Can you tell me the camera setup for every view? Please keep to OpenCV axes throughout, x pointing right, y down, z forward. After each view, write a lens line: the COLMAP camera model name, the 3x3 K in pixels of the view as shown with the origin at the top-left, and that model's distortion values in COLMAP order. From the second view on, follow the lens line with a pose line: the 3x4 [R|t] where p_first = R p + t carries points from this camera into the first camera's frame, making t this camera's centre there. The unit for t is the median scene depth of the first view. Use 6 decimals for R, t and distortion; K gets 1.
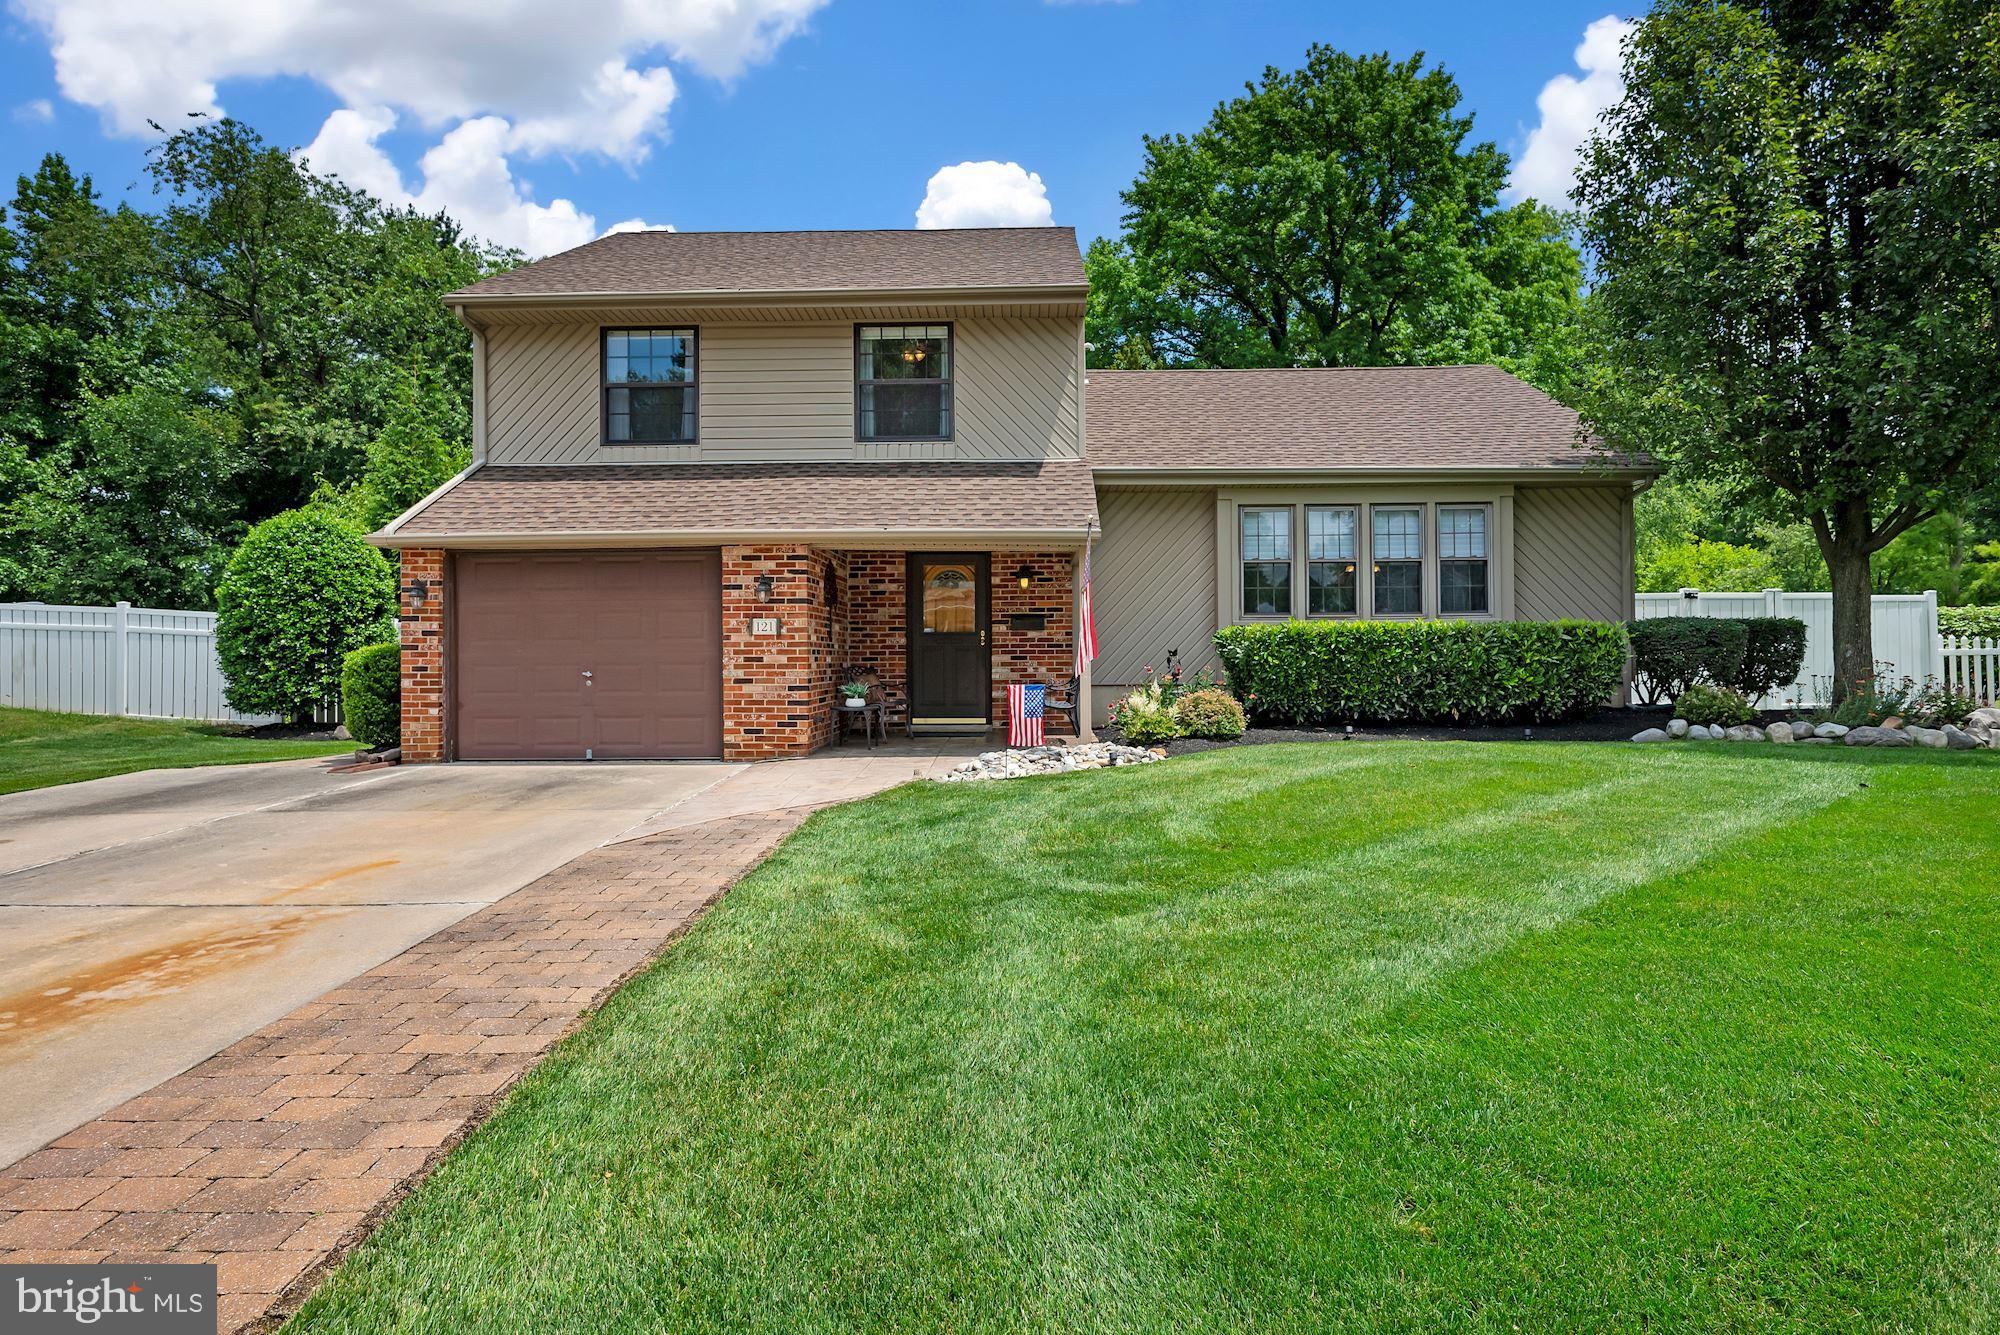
lens RADIAL K [[976.3, 0, 957.5], [0, 976.3, 674.1], [0, 0, 1]] dist [0.002608, -0.000050]
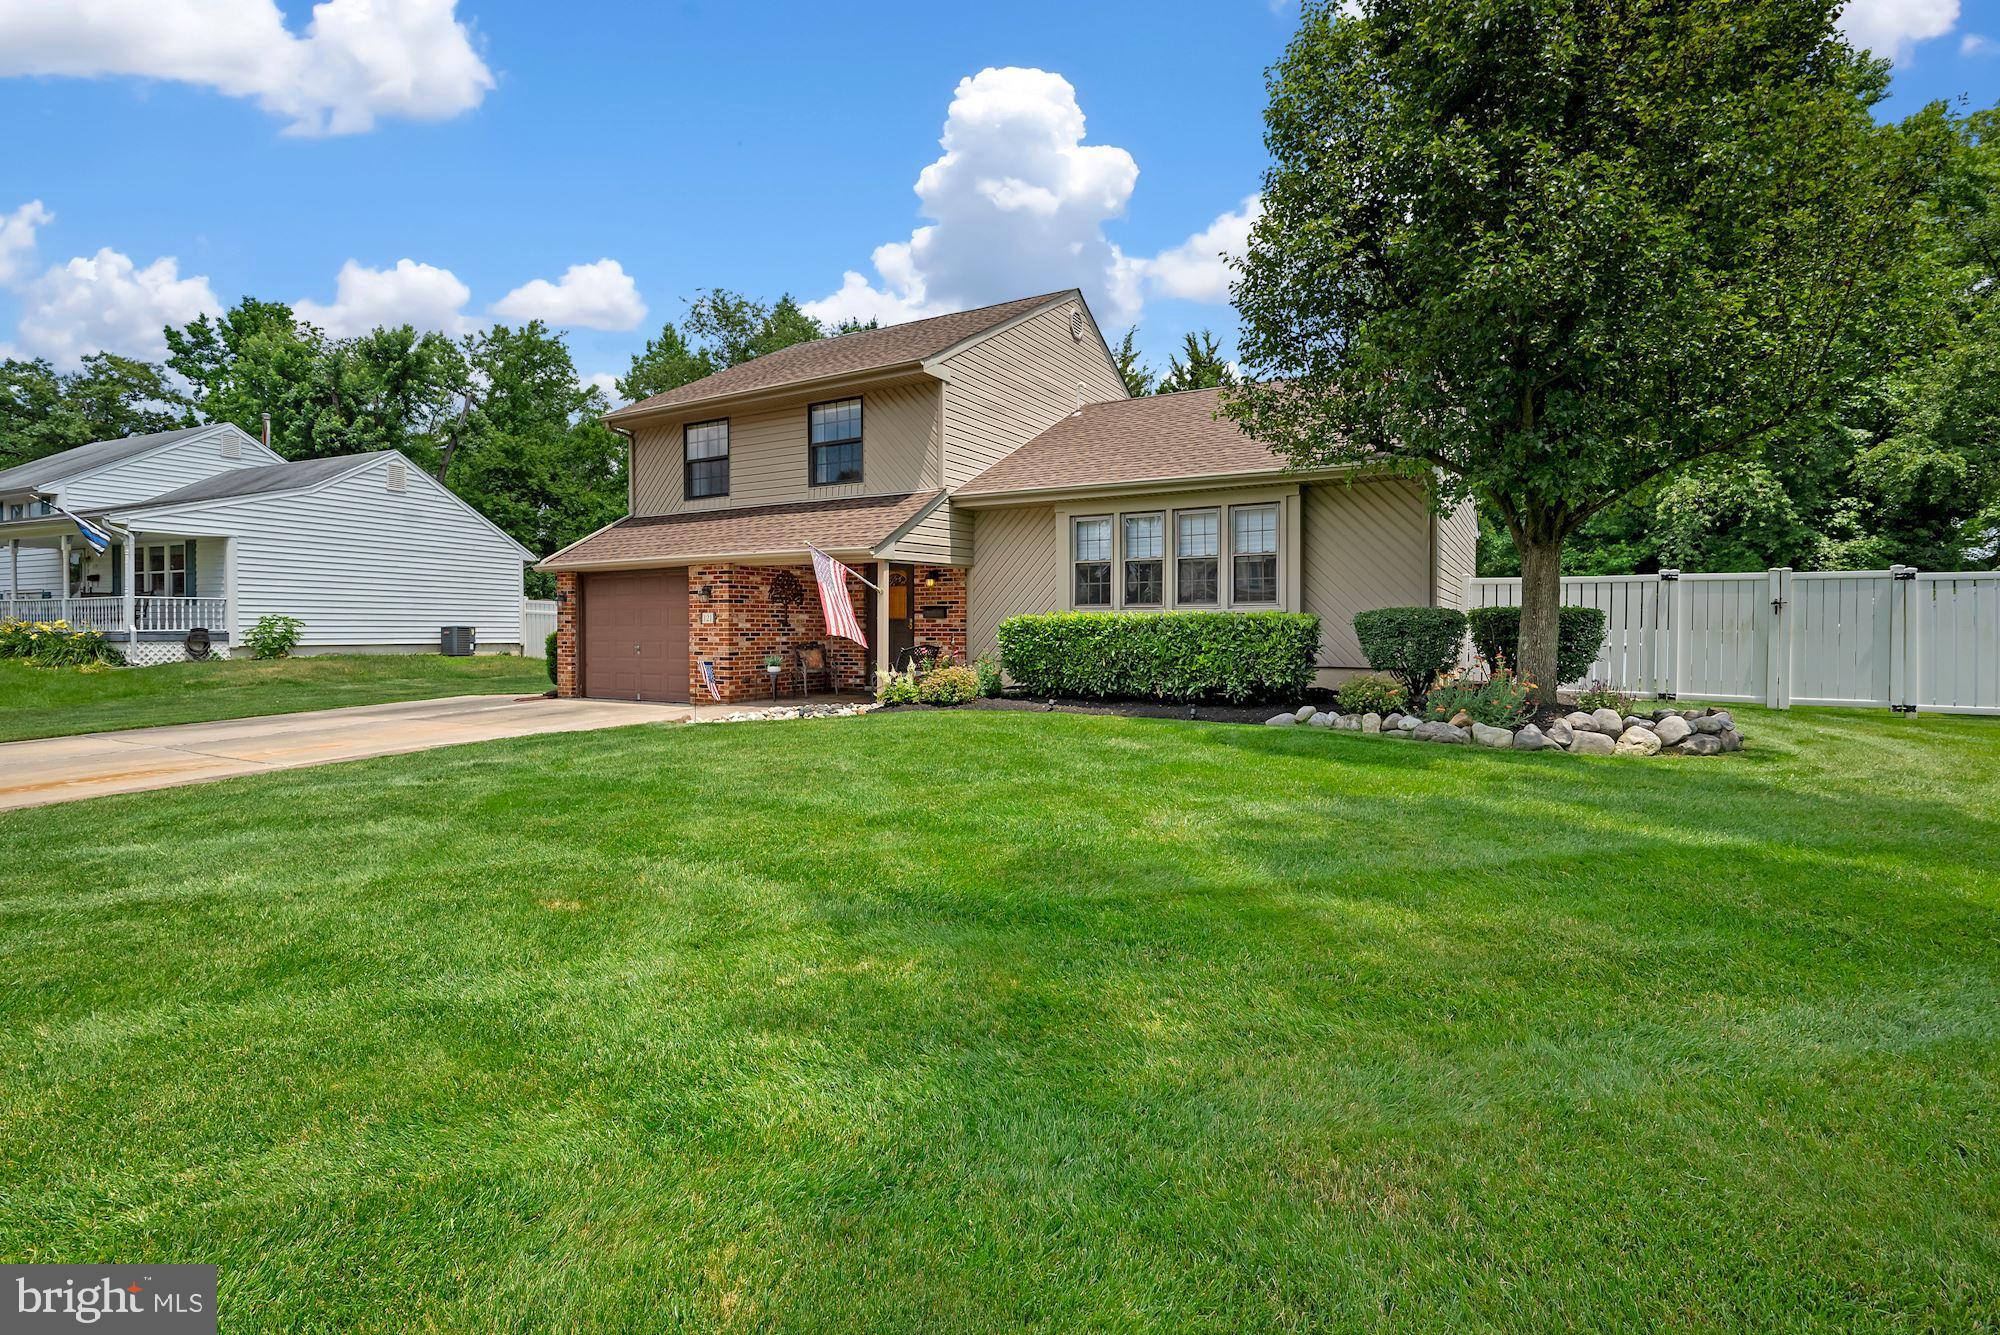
lens RADIAL K [[831.9, 0, 1015.2], [0, 831.9, 647.4], [0, 0, 1]] dist [-0.000588, 0.000204]
pose [[0.897953, 0.016289, -0.439790, 0.688797], [-0.012973, 0.999860, 0.010545, -0.019364], [0.439900, -0.003764, 0.898039, 0.035286]]
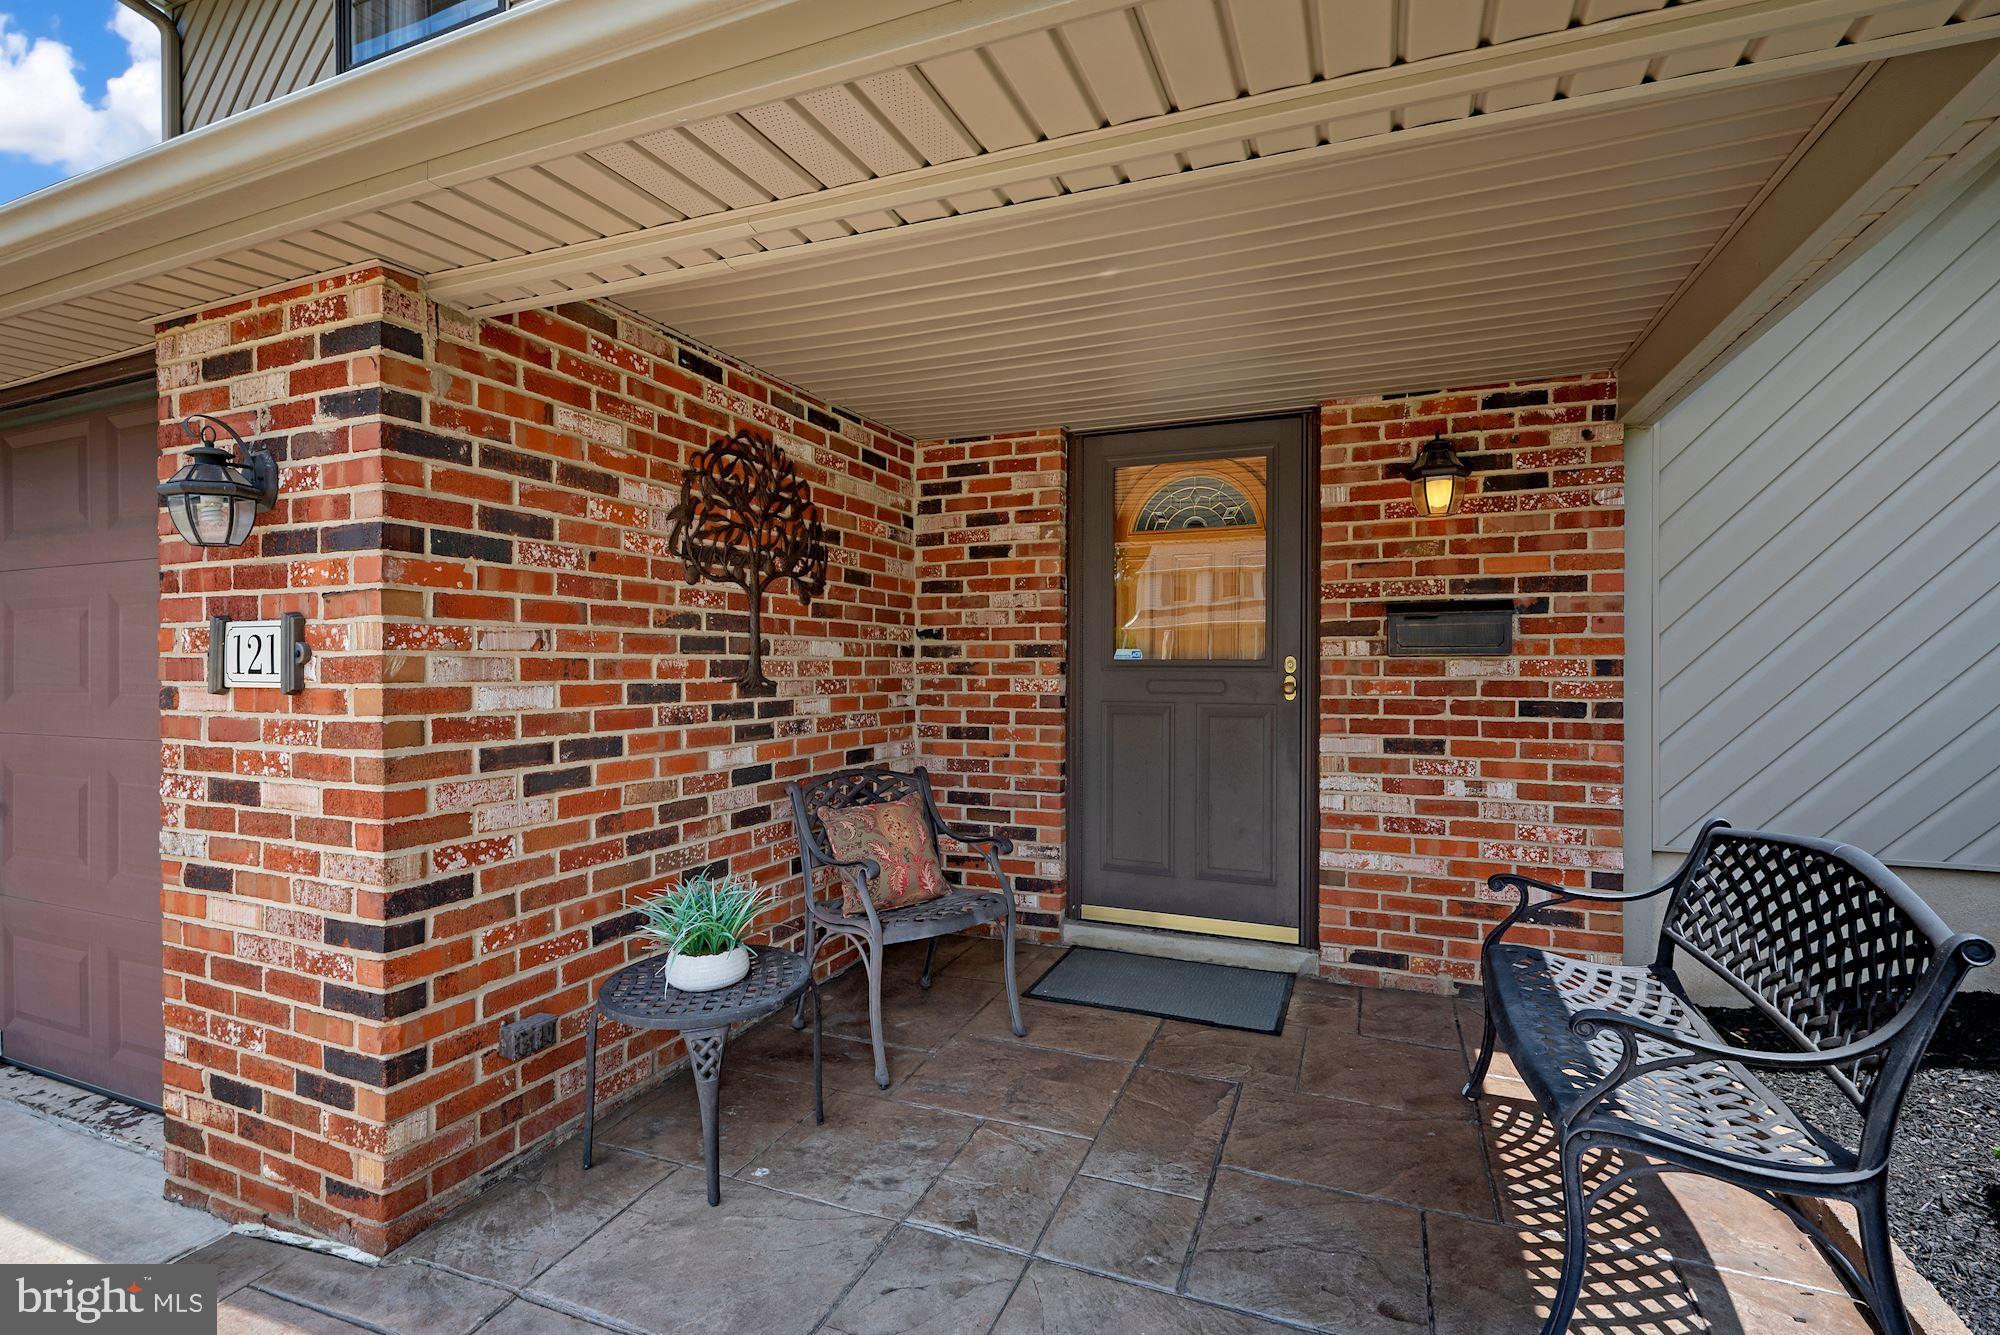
lens RADIAL K [[844.0, 0, 1028.6], [0, 844.0, 670.7], [0, 0, 1]] dist [-0.002103, -0.000327]
pose [[0.947278, 0.007573, -0.320323, 0.034448], [-0.010187, 0.999927, -0.006484, -0.038634], [0.320251, 0.009405, 0.947286, 0.740729]]
